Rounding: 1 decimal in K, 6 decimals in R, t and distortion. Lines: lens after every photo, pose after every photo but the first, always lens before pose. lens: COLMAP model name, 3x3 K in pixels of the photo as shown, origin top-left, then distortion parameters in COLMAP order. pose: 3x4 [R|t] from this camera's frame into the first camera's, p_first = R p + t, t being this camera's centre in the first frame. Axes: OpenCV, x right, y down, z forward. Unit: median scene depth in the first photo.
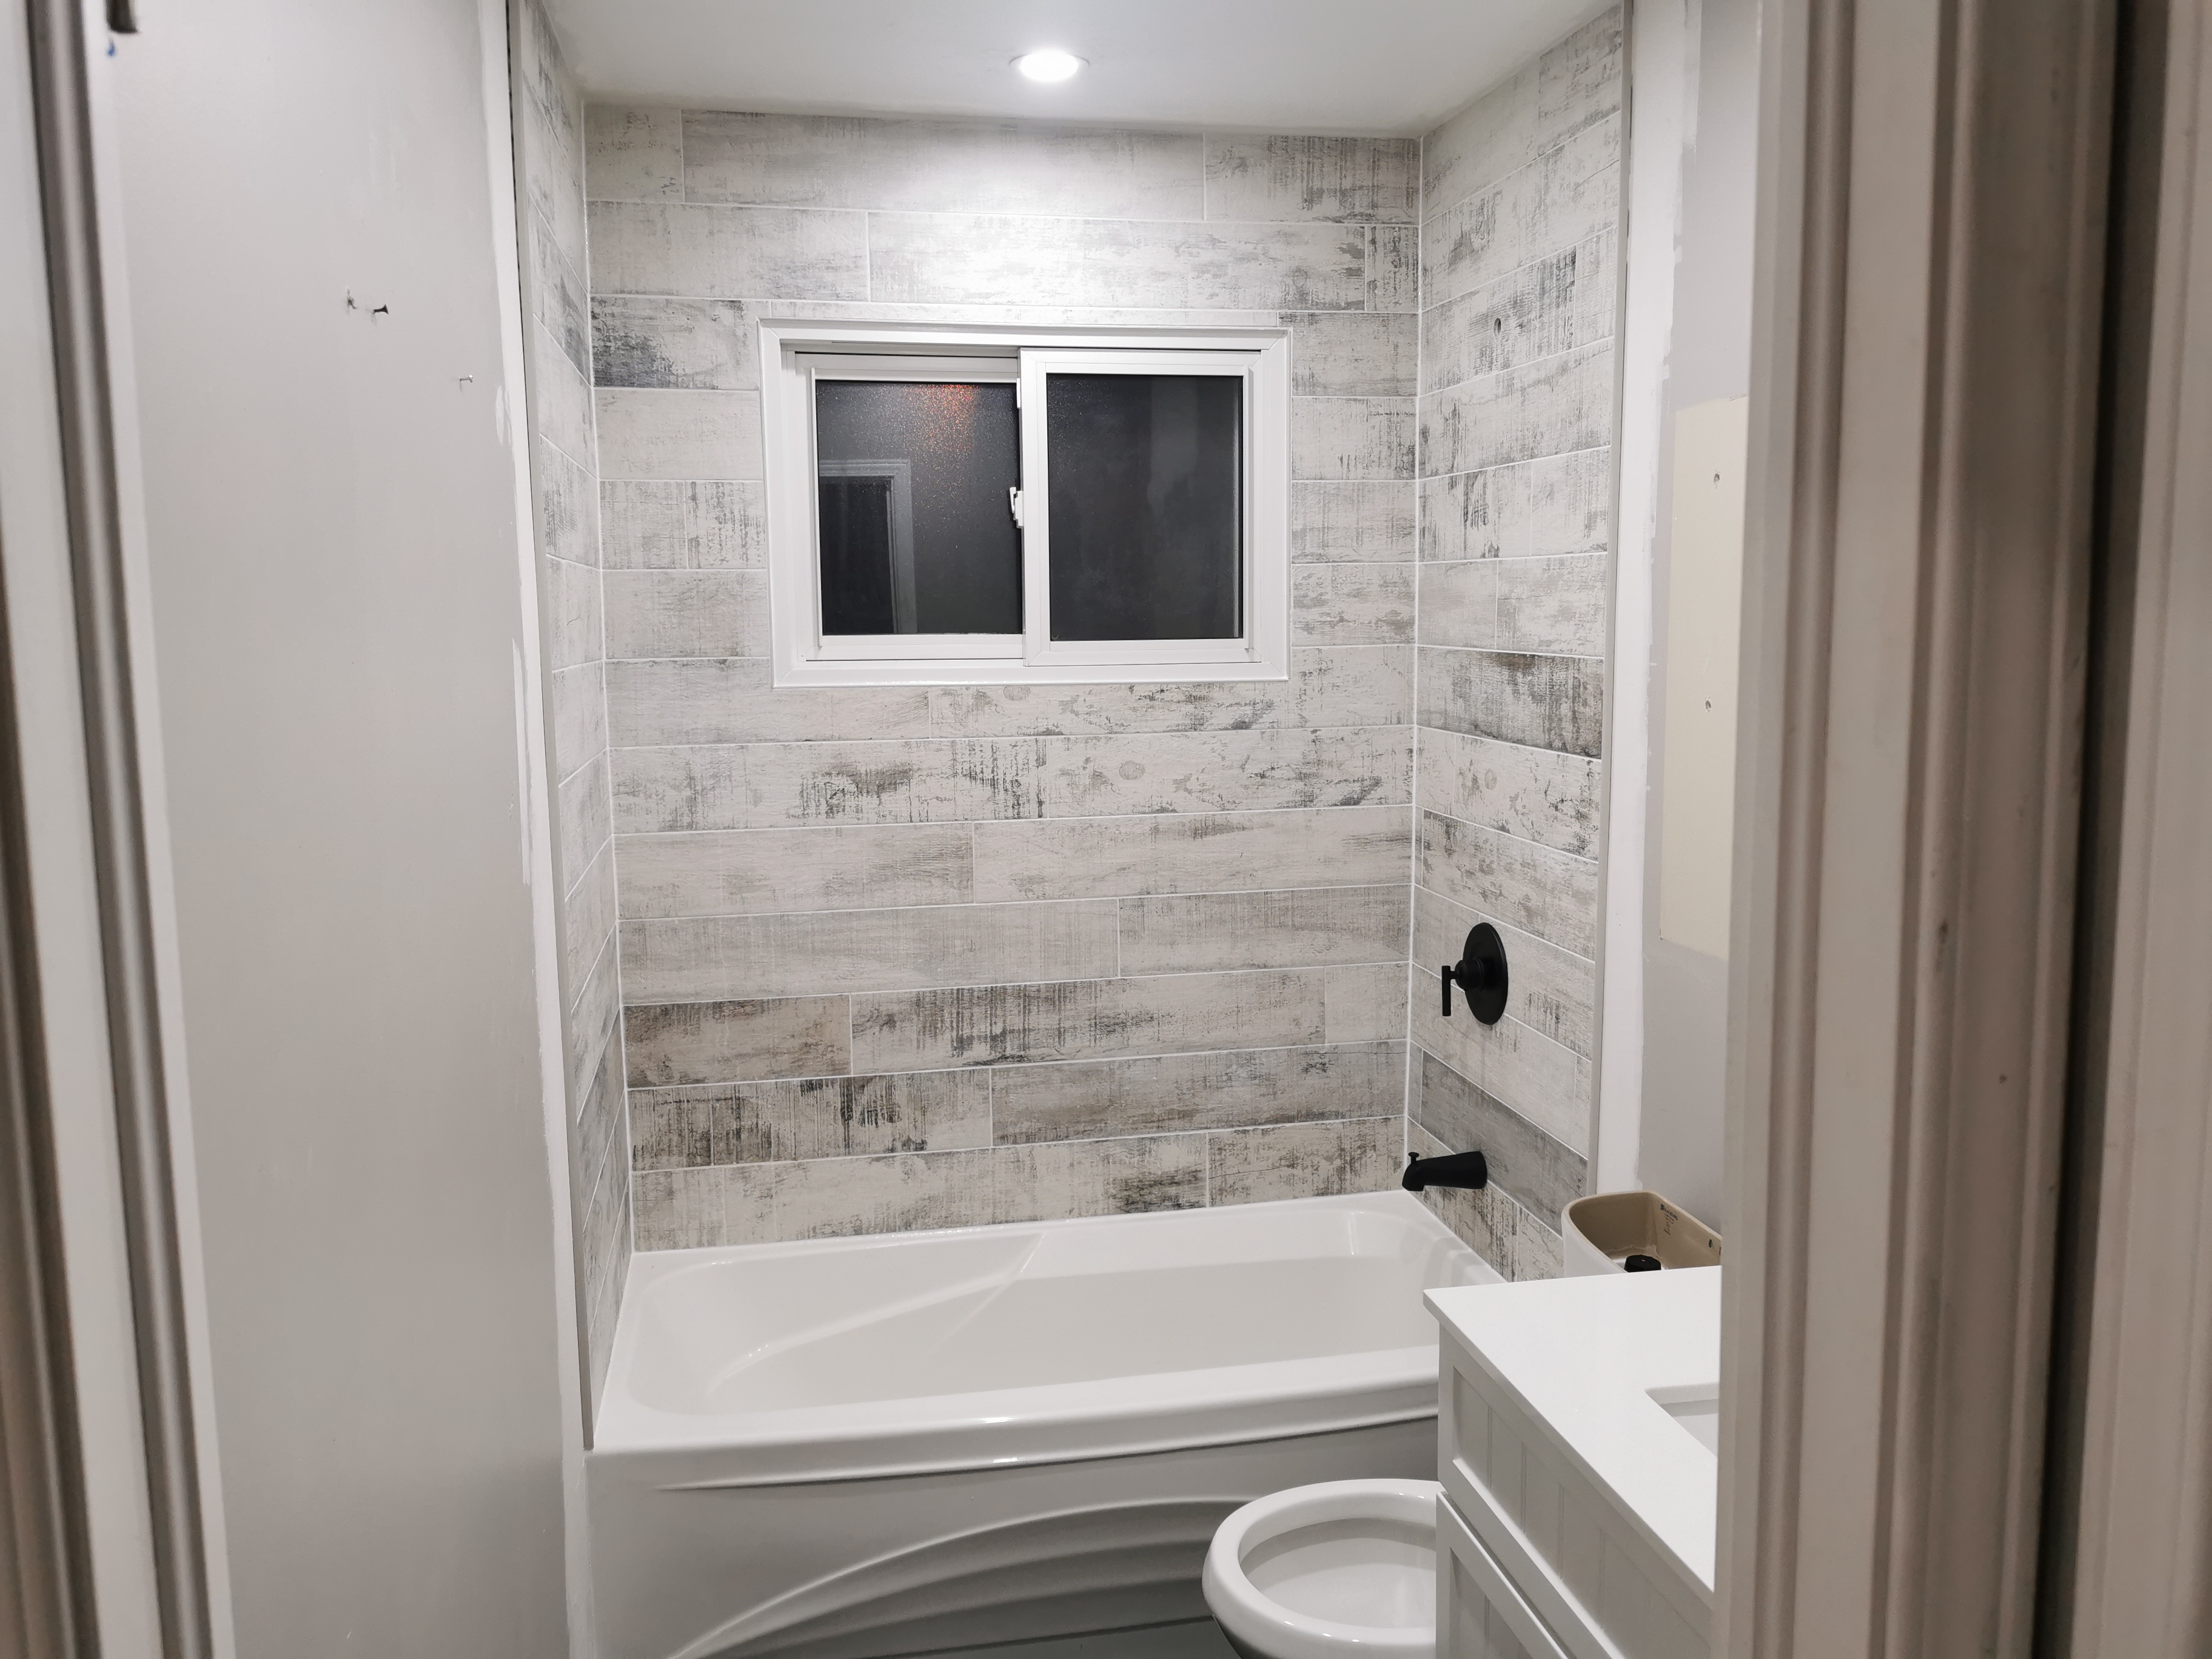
lens RADIAL K [[1774.8, 0, 1106.0], [0, 1774.8, 829.5], [0, 0, 1]] dist [0.069369, 0.006962]
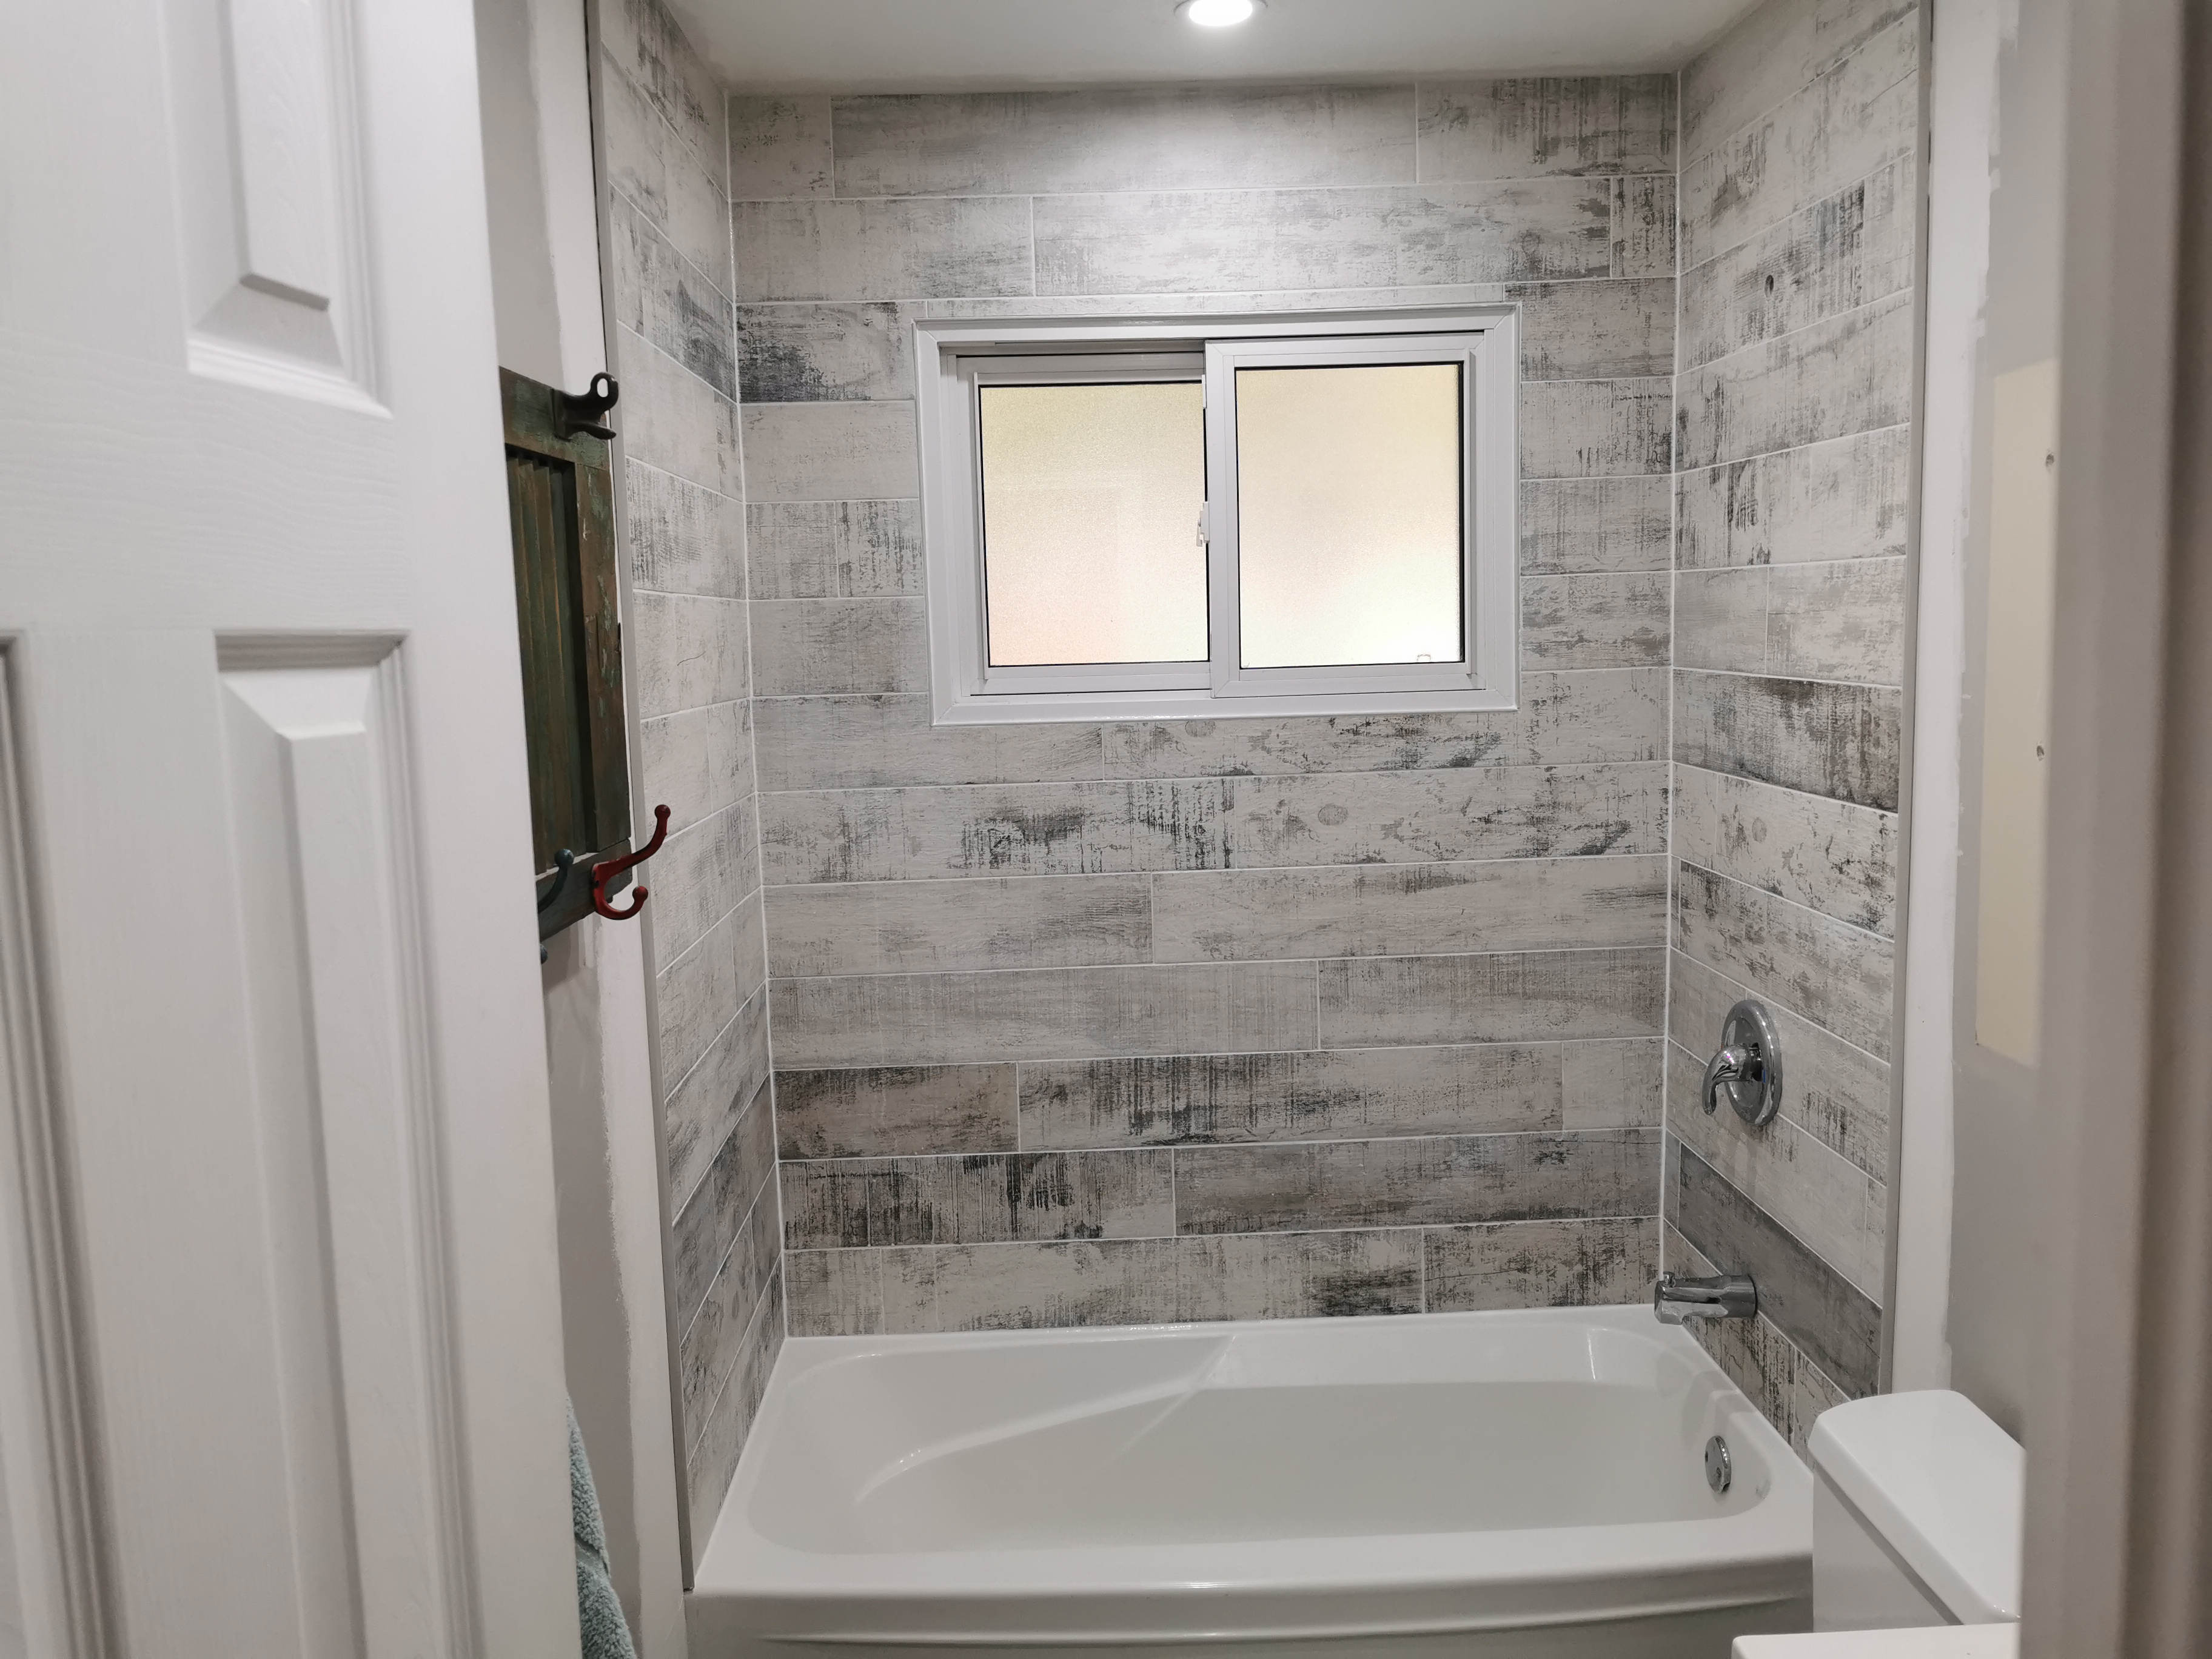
lens RADIAL K [[1751.7, 0, 1106.0], [0, 1751.7, 829.5], [0, 0, 1]] dist [0.025094, 0.128523]
pose [[0.986329, 0.002442, -0.164773, 0.047528], [-0.002704, 0.999995, -0.001367, -0.025009], [0.164769, 0.001794, 0.986331, 0.129586]]
